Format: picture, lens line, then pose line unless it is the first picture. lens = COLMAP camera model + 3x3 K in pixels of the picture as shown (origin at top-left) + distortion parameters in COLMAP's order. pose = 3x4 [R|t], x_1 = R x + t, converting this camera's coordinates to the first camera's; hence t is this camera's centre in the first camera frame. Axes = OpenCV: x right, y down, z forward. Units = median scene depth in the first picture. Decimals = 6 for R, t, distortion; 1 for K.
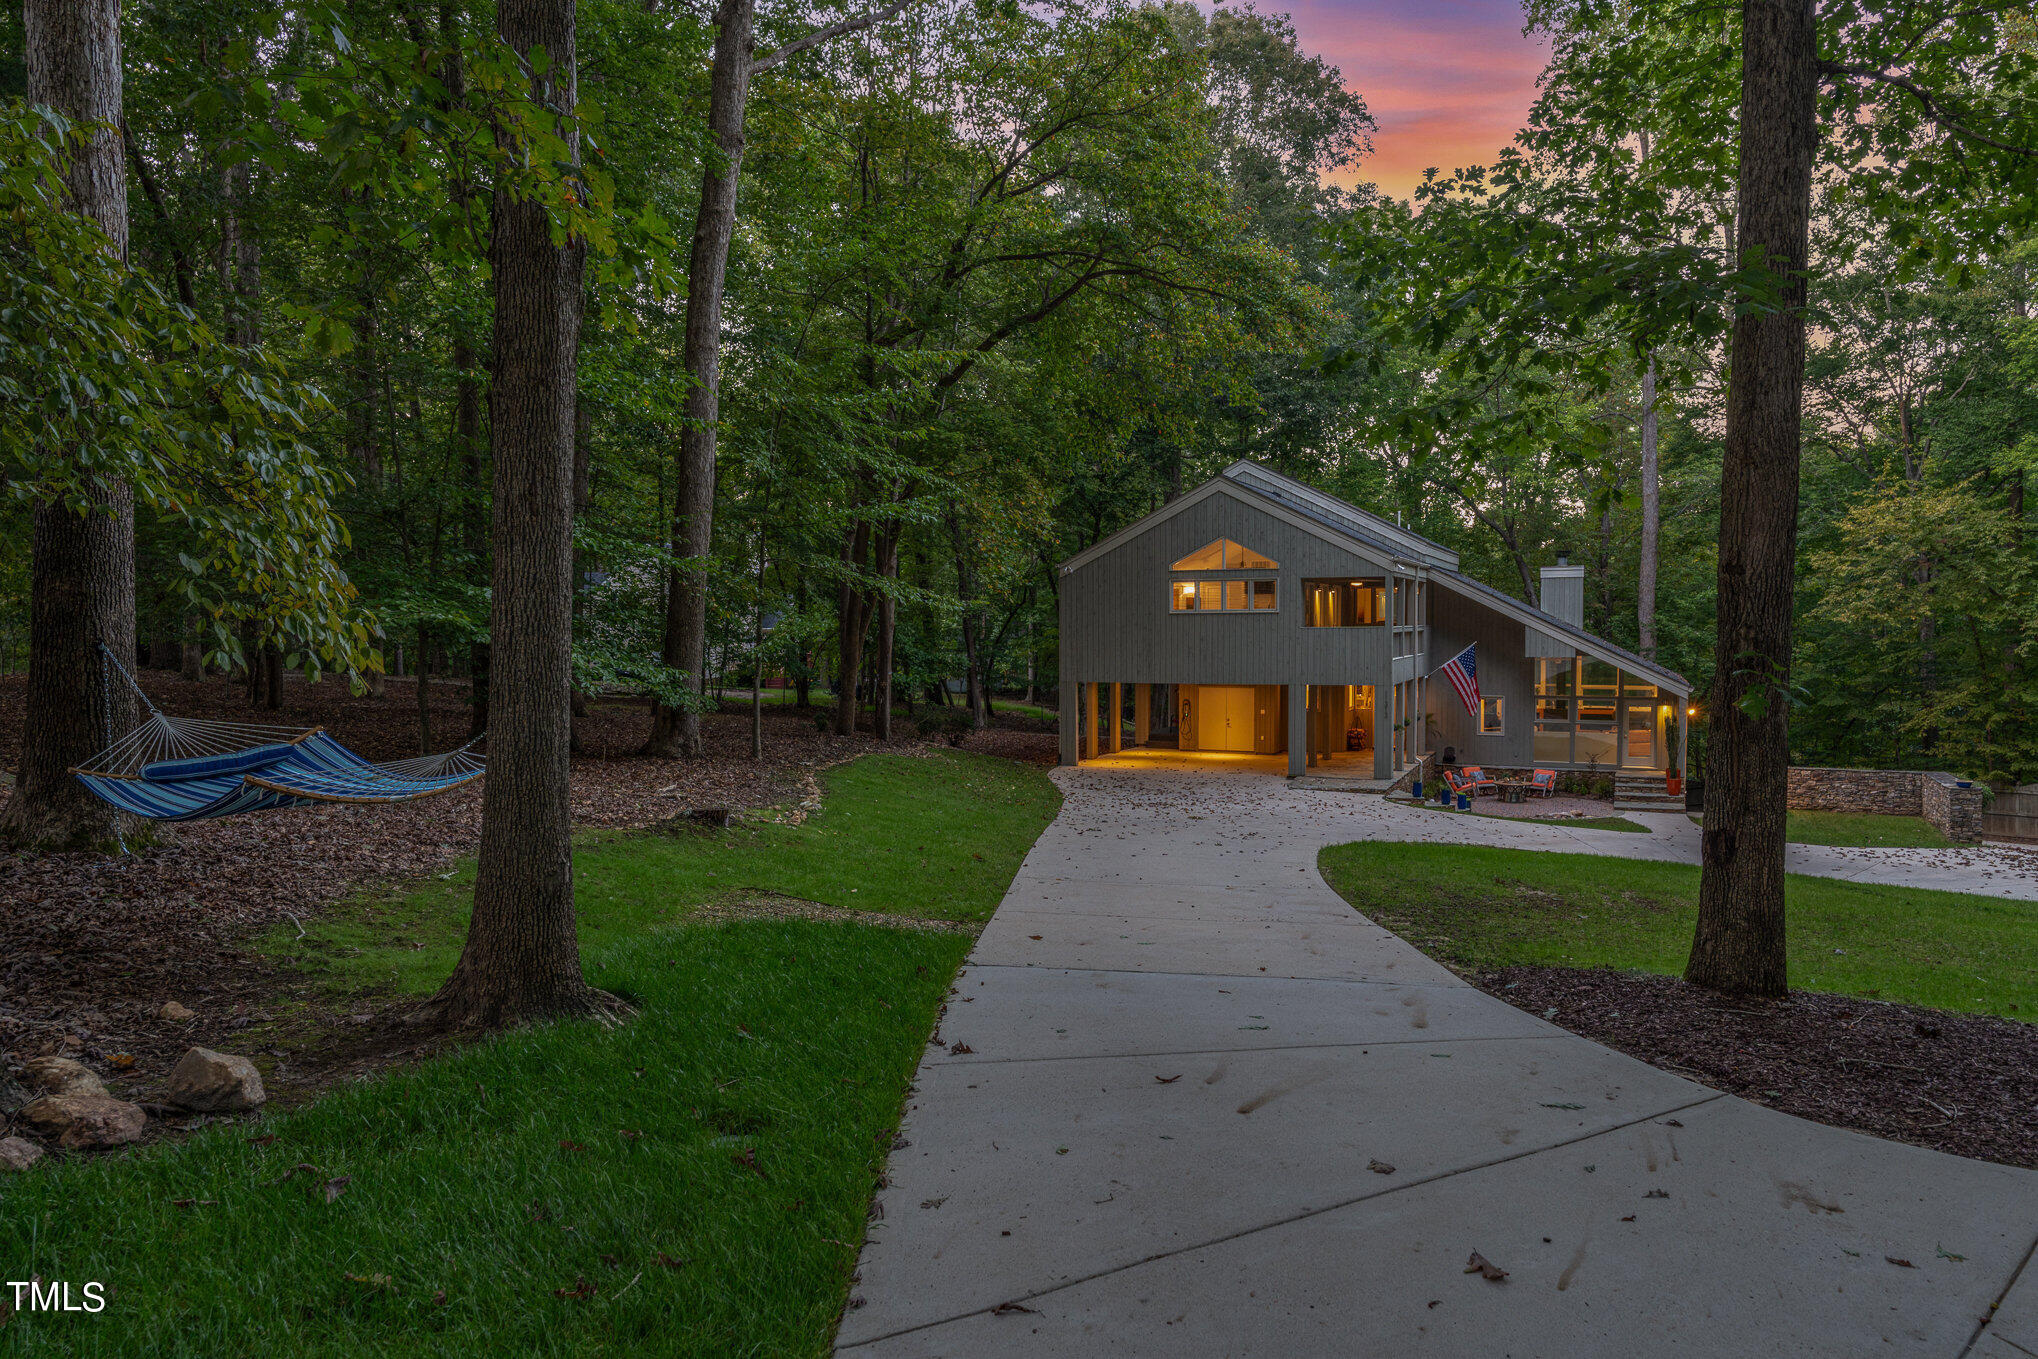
lens RADIAL K [[1398.2, 0, 1019.0], [0, 1398.2, 679.5], [0, 0, 1]] dist [0.000062, 0.001184]
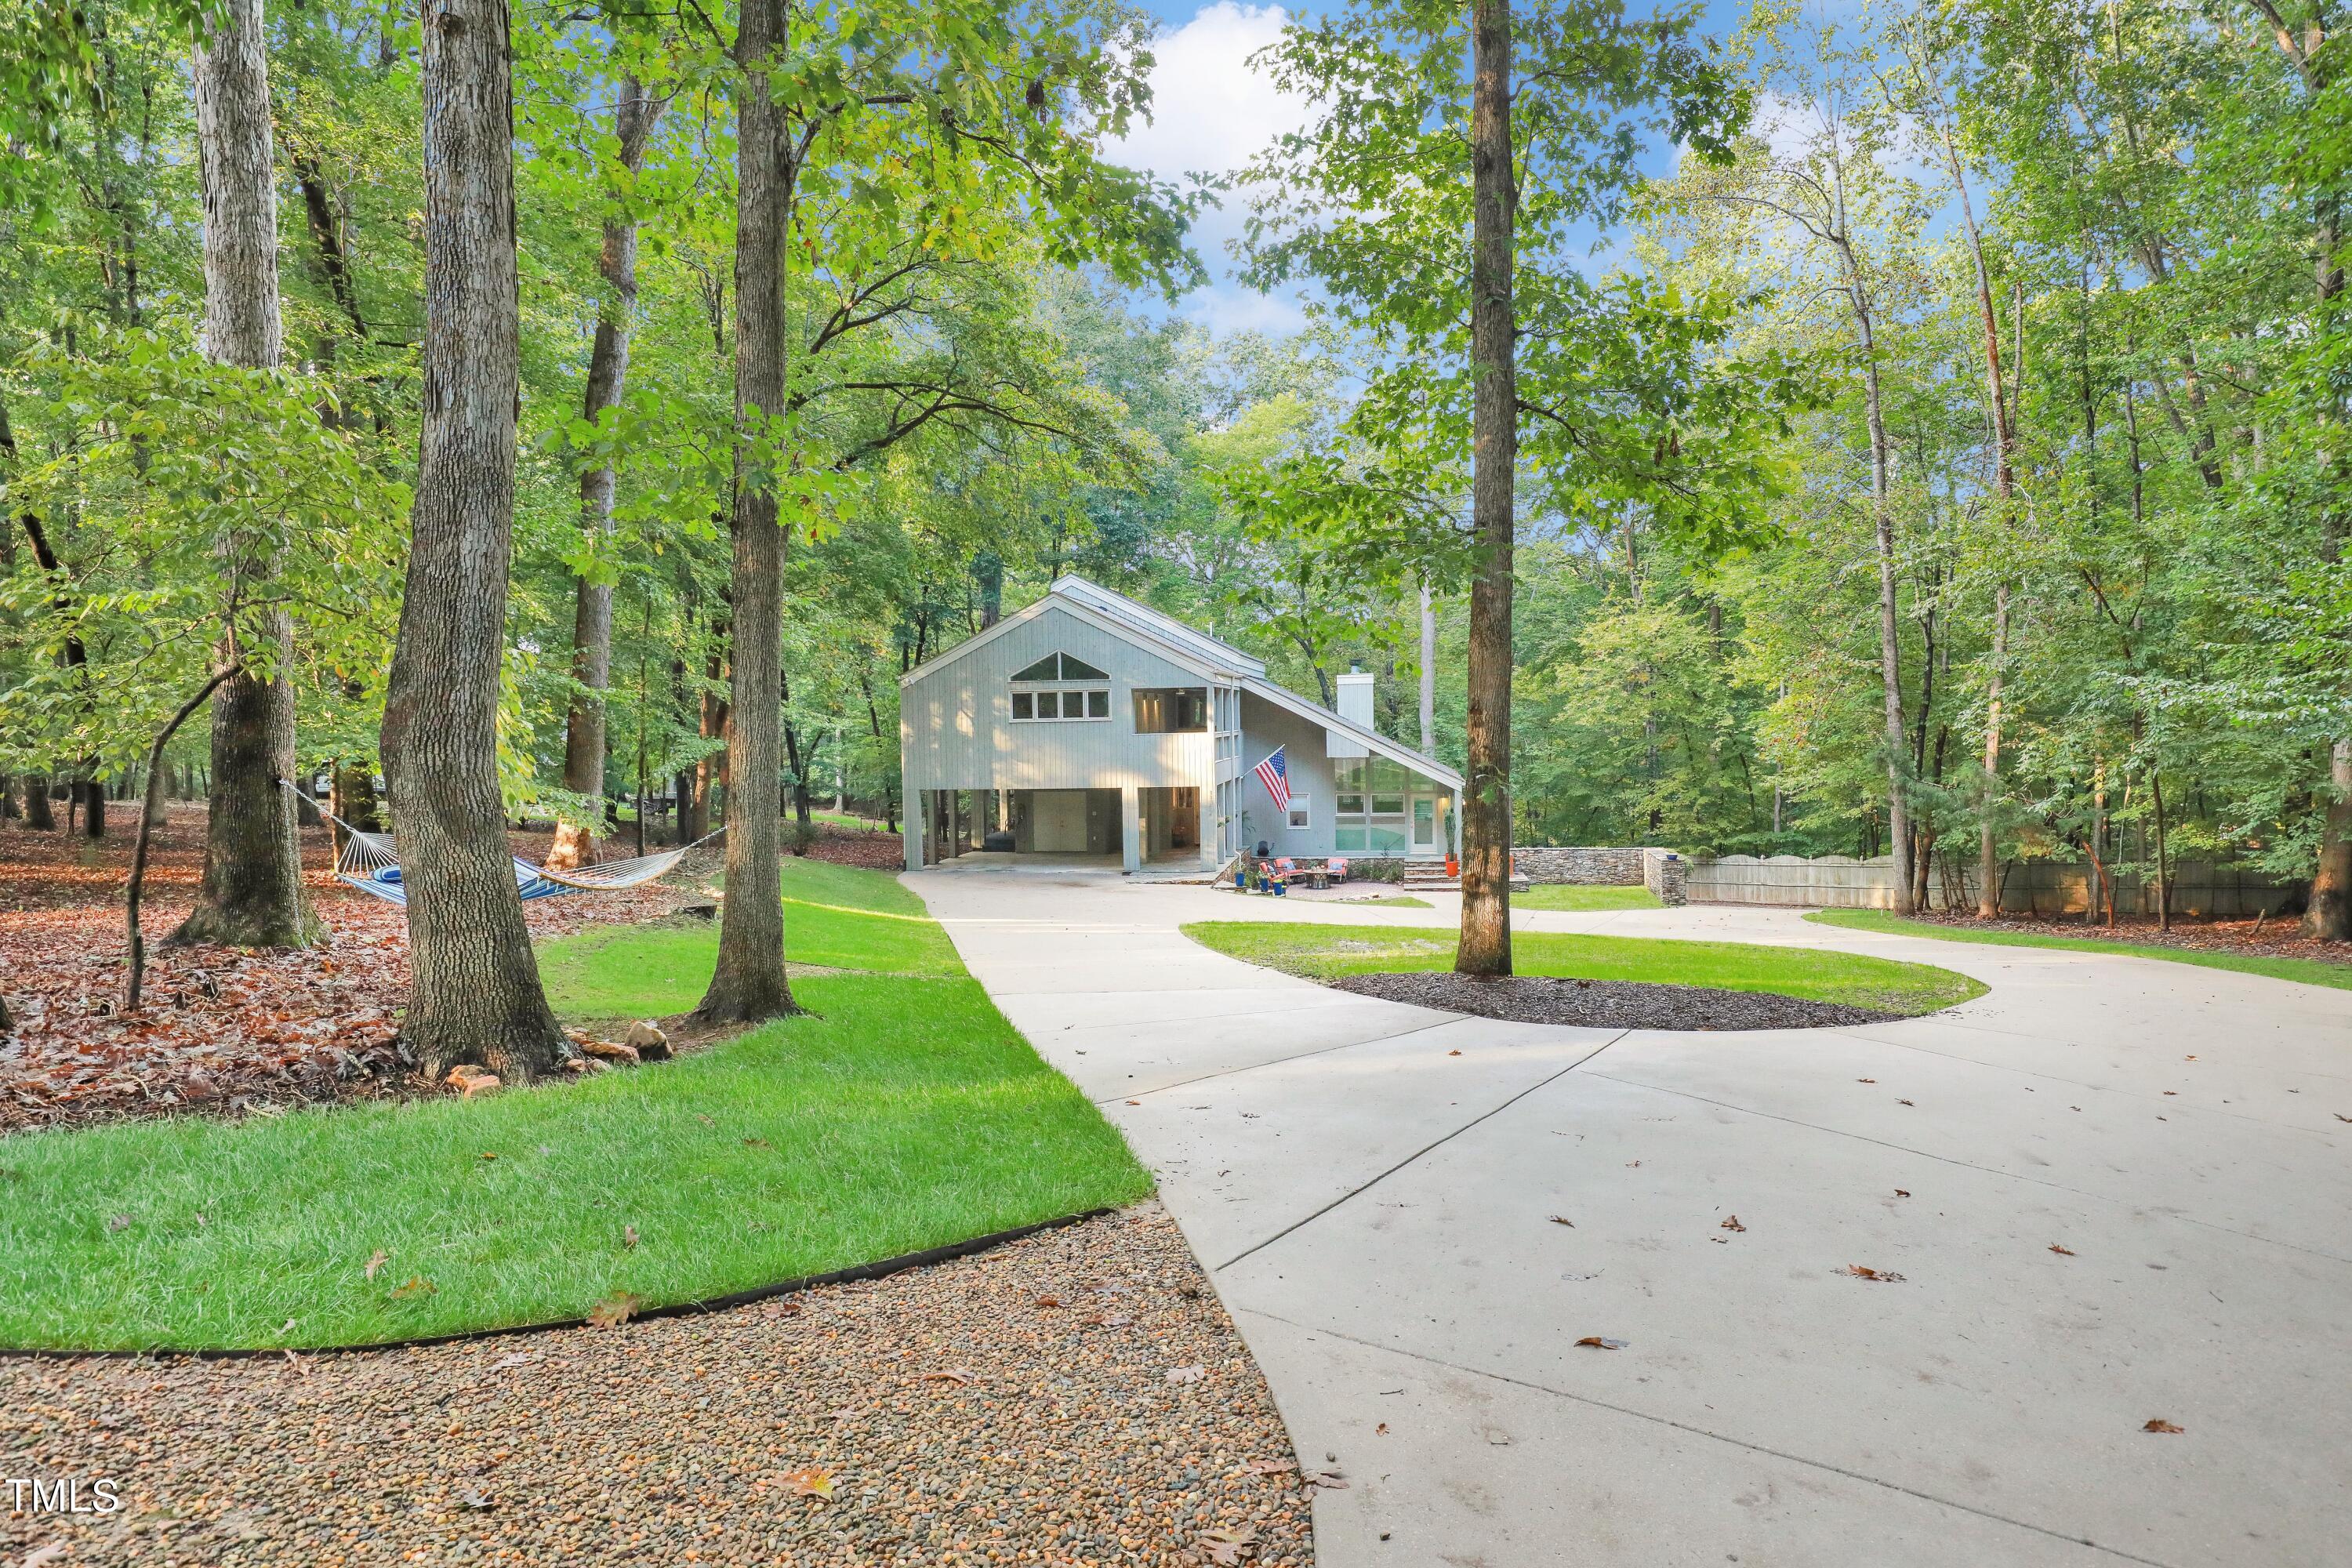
lens RADIAL K [[1613.6, 0, 1176.0], [0, 1613.6, 784.0], [0, 0, 1]] dist [0.000062, 0.001184]
pose [[0.964251, -0.023241, 0.263970, -0.092316], [0.022796, 0.999729, 0.004751, -0.003944], [-0.264008, 0.001436, 0.964519, -0.204958]]
